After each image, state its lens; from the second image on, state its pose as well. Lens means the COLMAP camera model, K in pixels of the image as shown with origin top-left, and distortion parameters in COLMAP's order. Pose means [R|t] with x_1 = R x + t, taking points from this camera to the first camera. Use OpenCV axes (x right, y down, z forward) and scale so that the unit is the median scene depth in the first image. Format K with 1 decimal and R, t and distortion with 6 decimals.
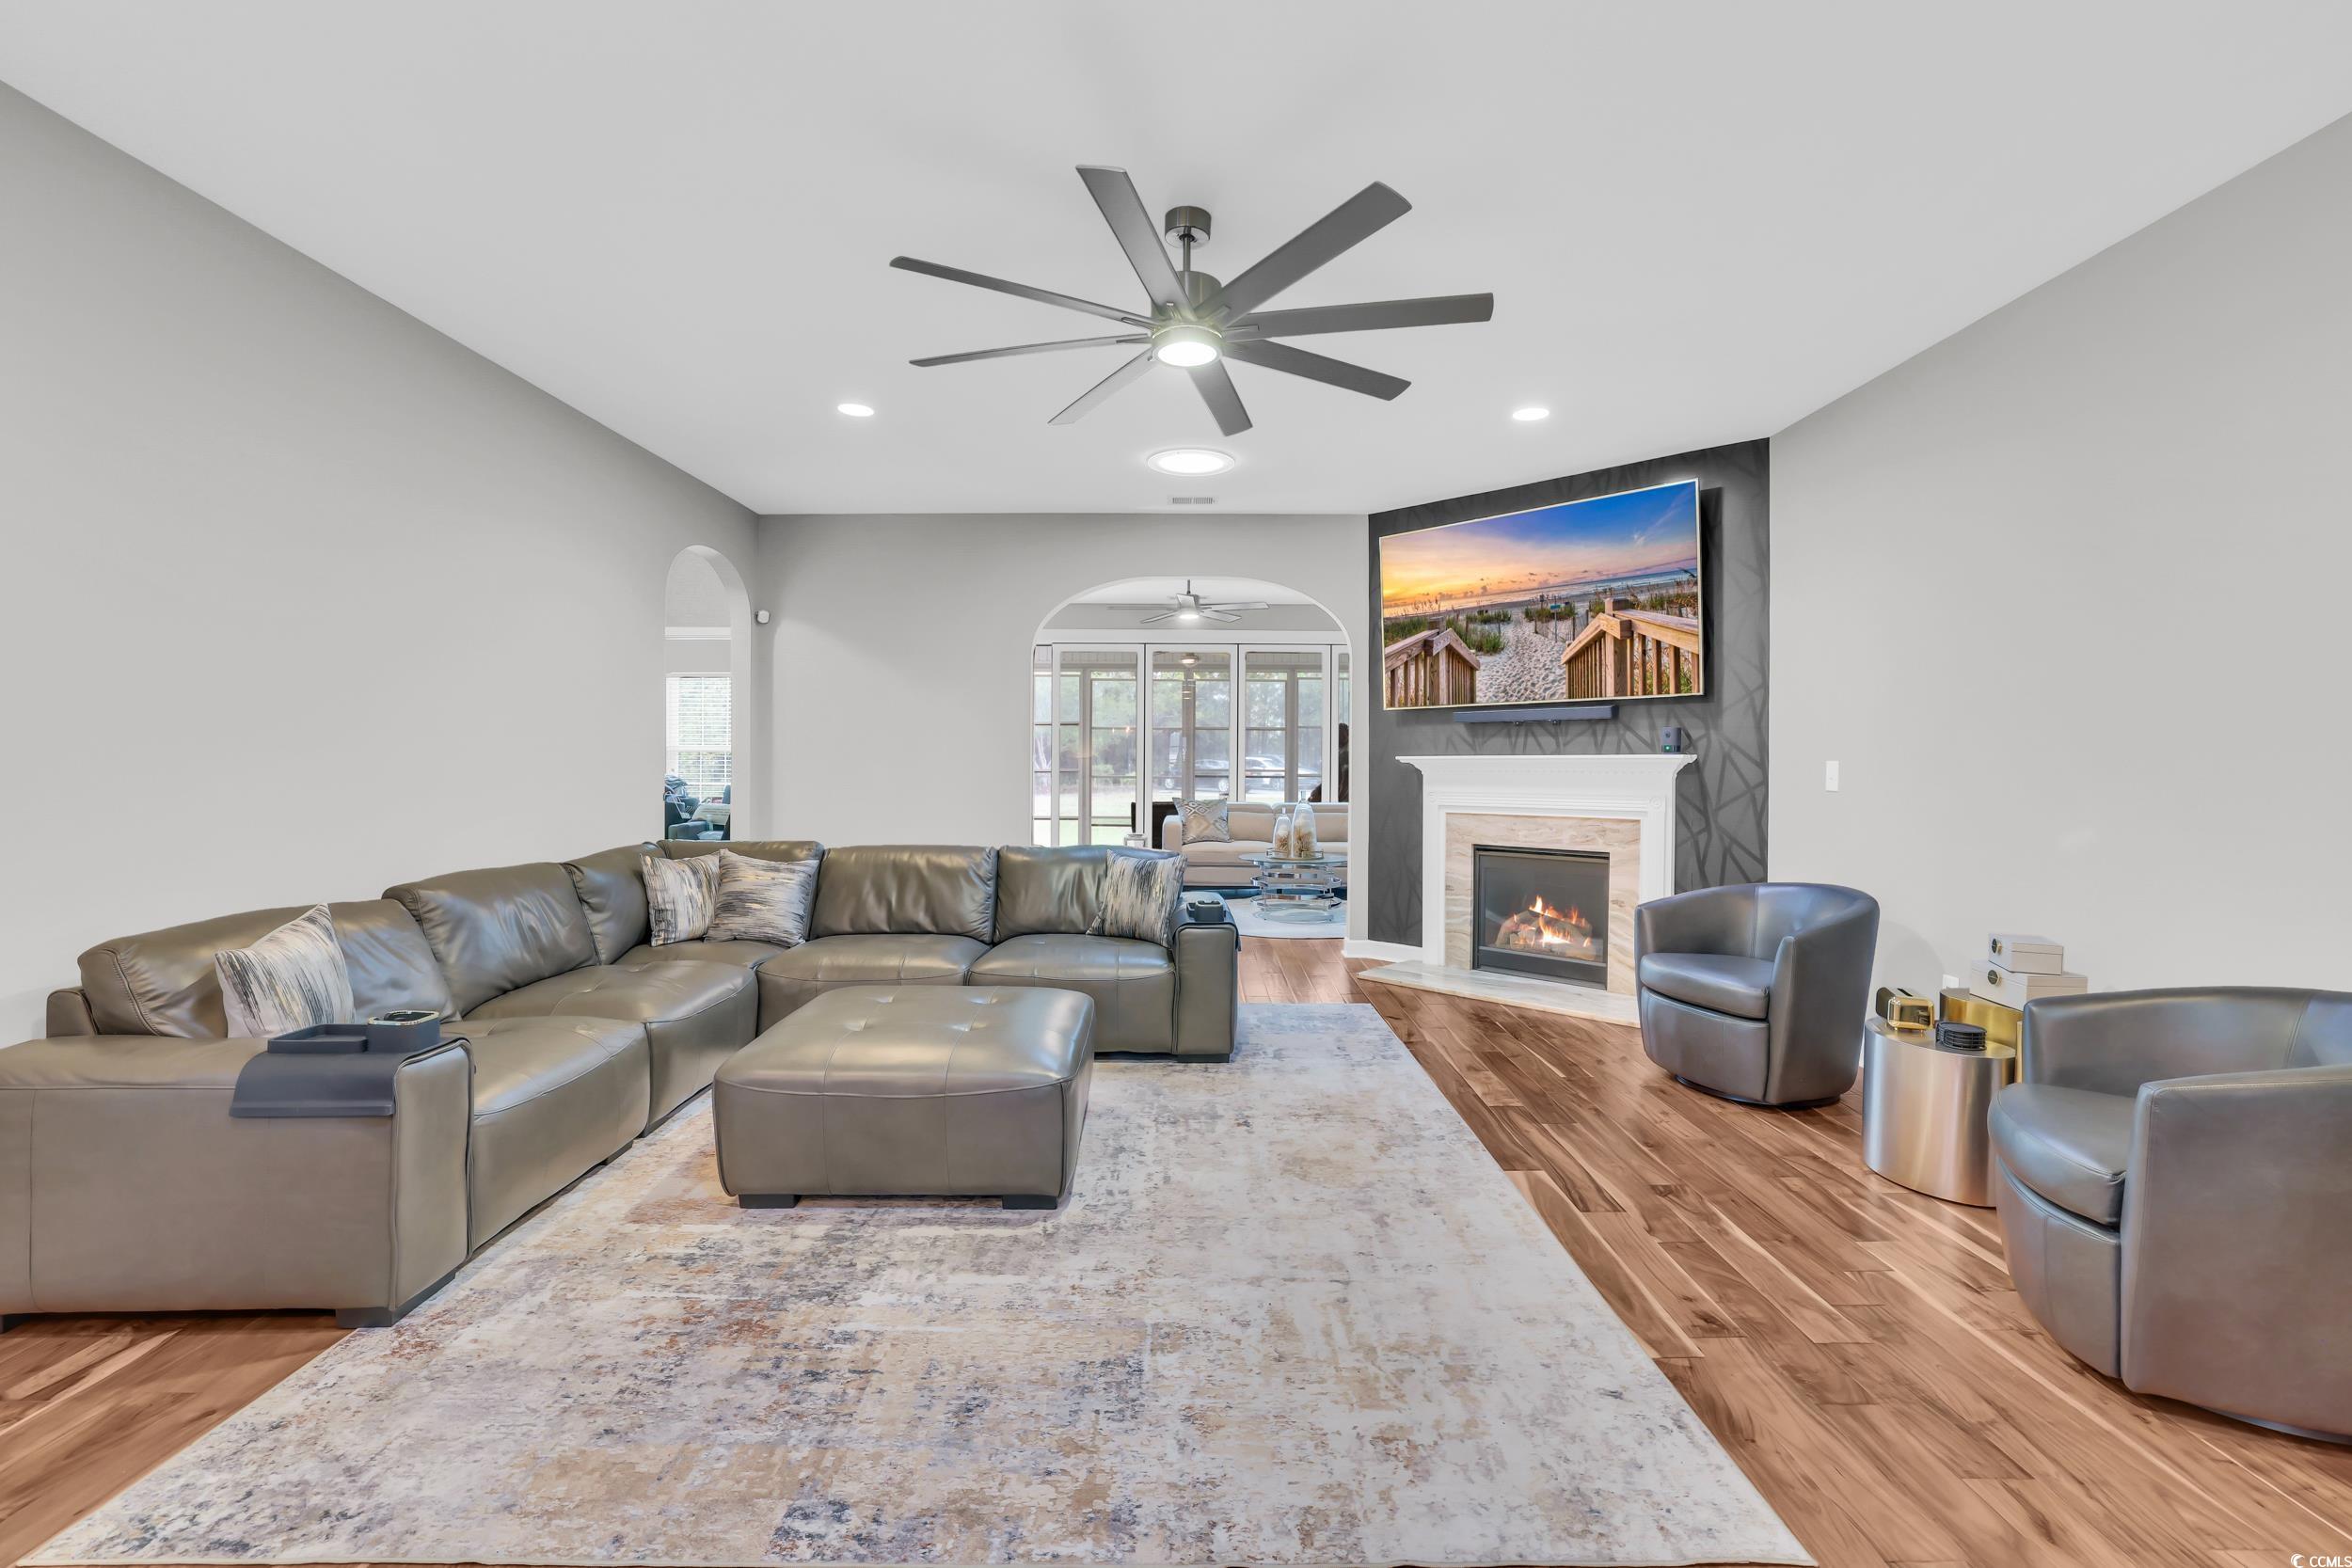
lens RADIAL K [[1015.9, 0, 1223.7], [0, 1015.9, 770.1], [0, 0, 1]] dist [-0.037454, 0.010873]
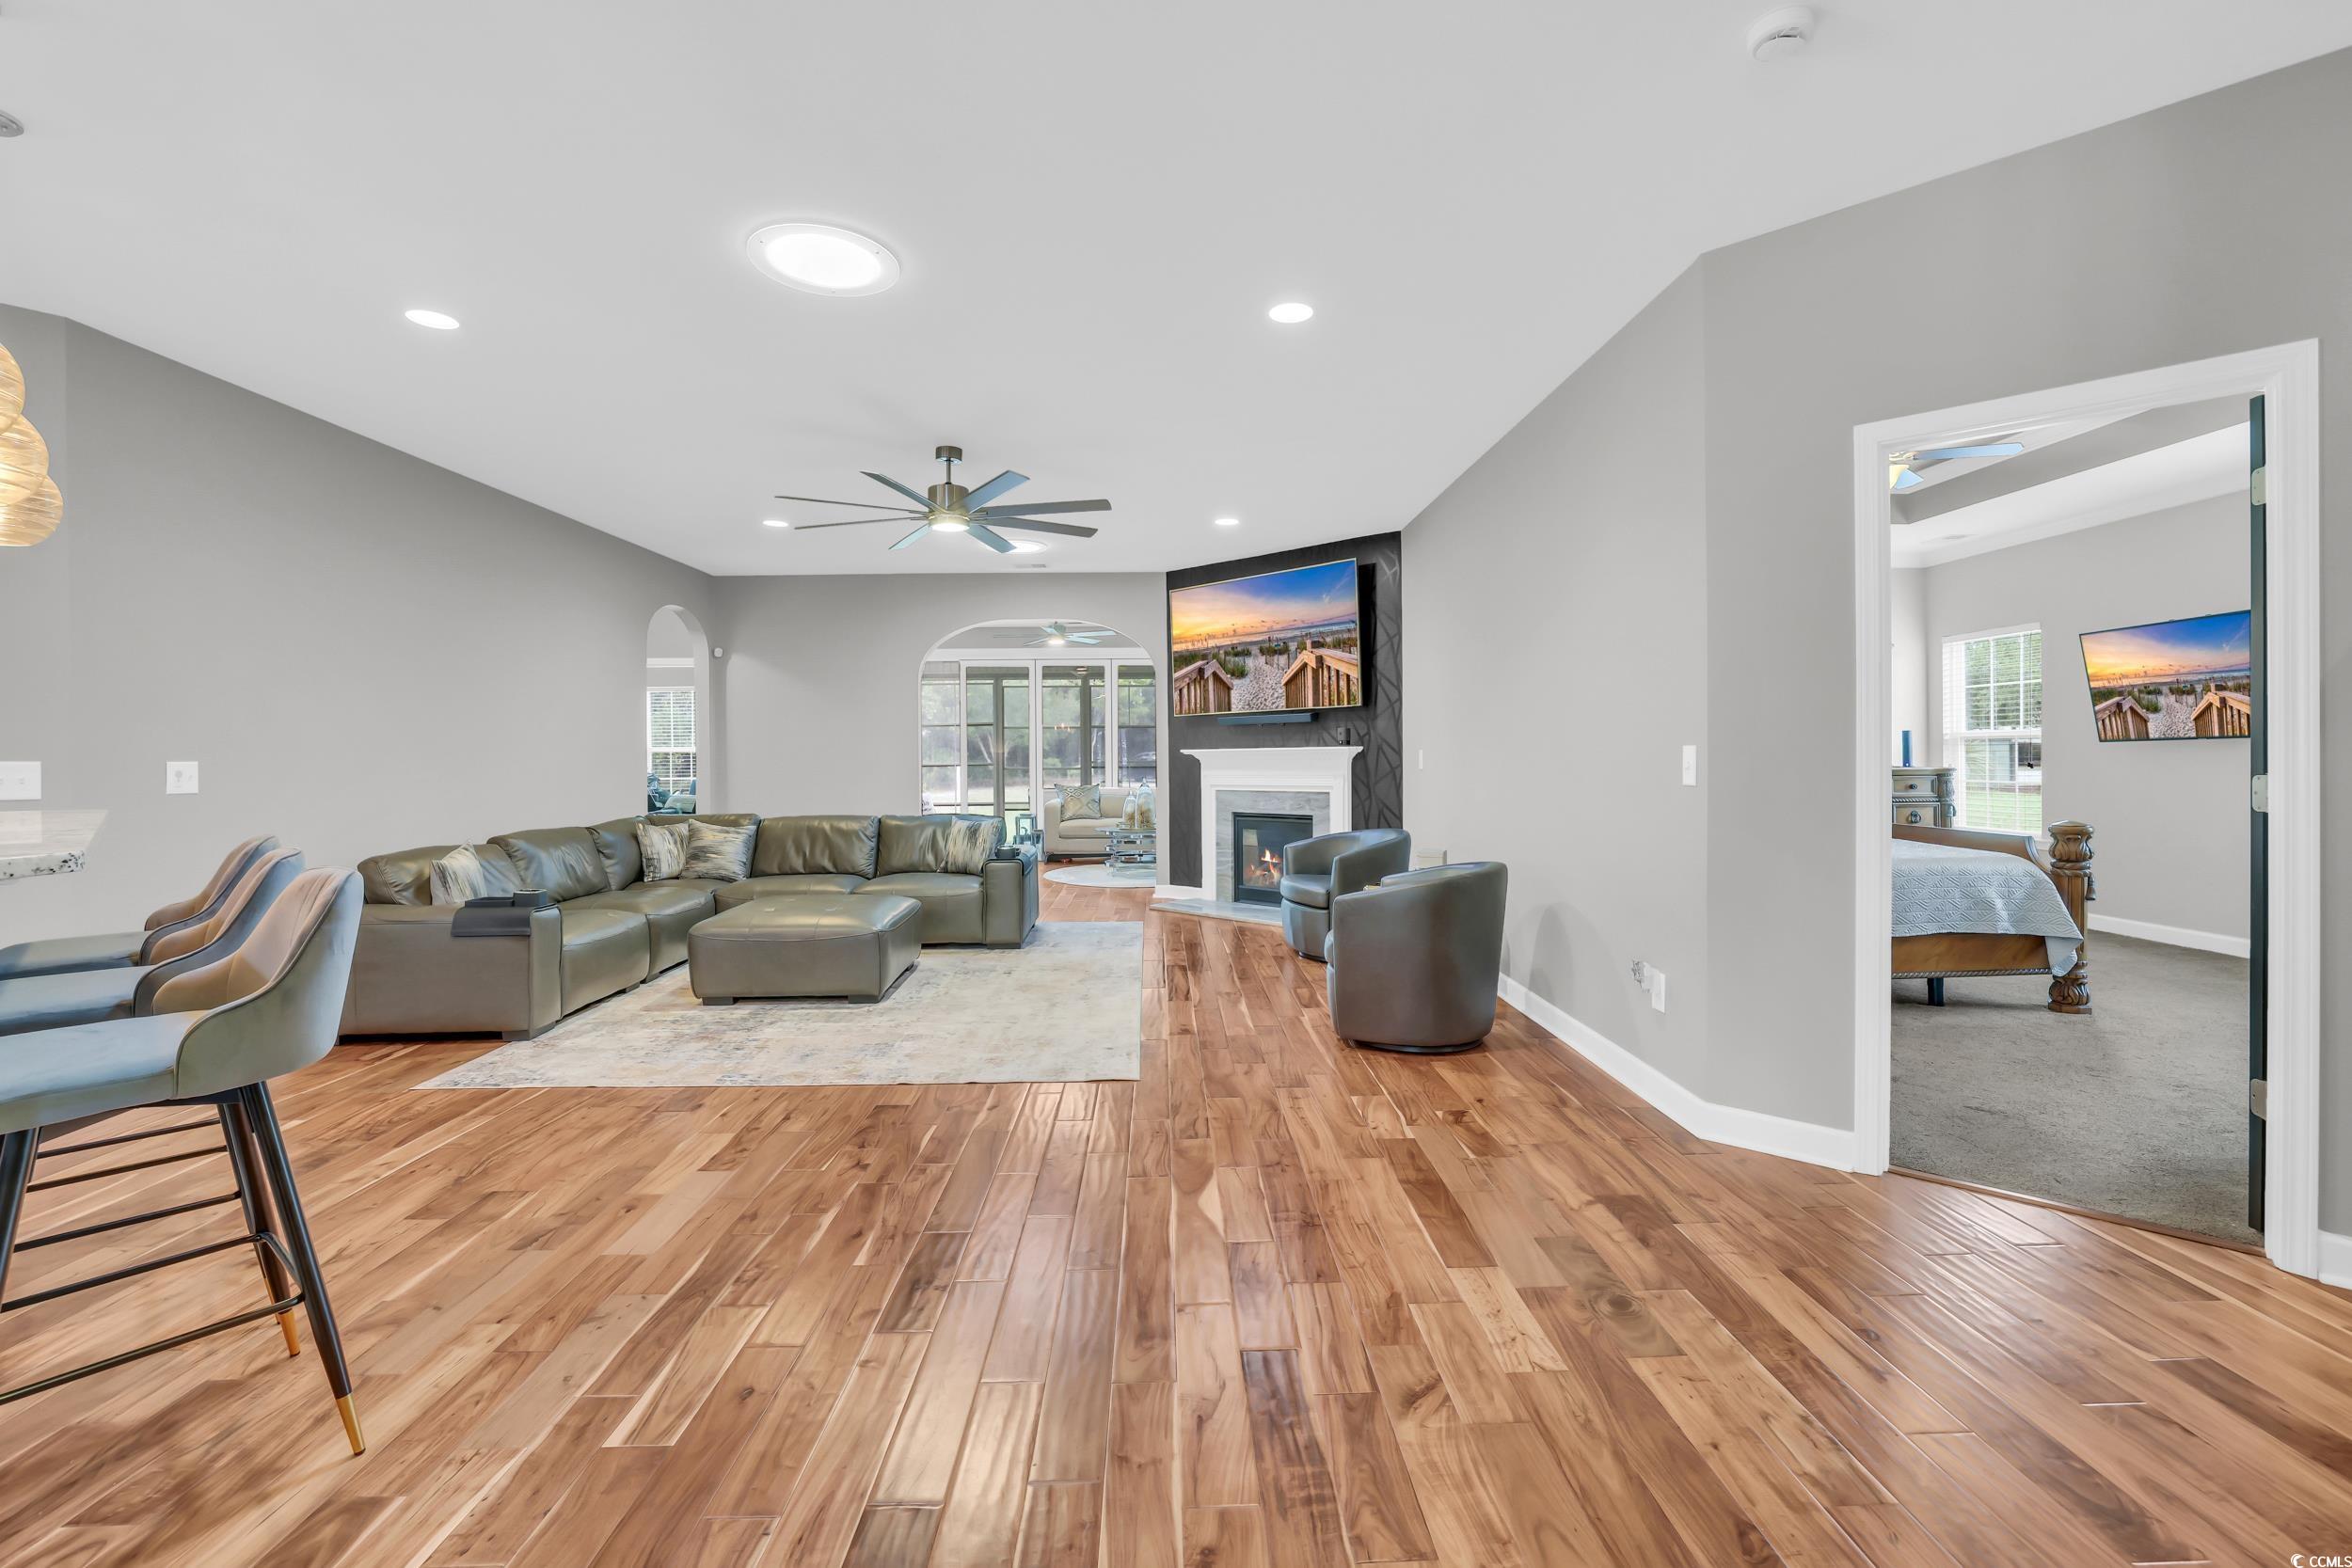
lens RADIAL K [[1015.9, 0, 1235.2], [0, 1015.9, 774.3], [0, 0, 1]] dist [-0.037454, 0.010873]
pose [[0.999281, -0.012193, 0.035891, 0.245786], [0.011737, 0.999848, 0.012903, 0.002140], [-0.036042, -0.012472, 0.999272, -0.497334]]
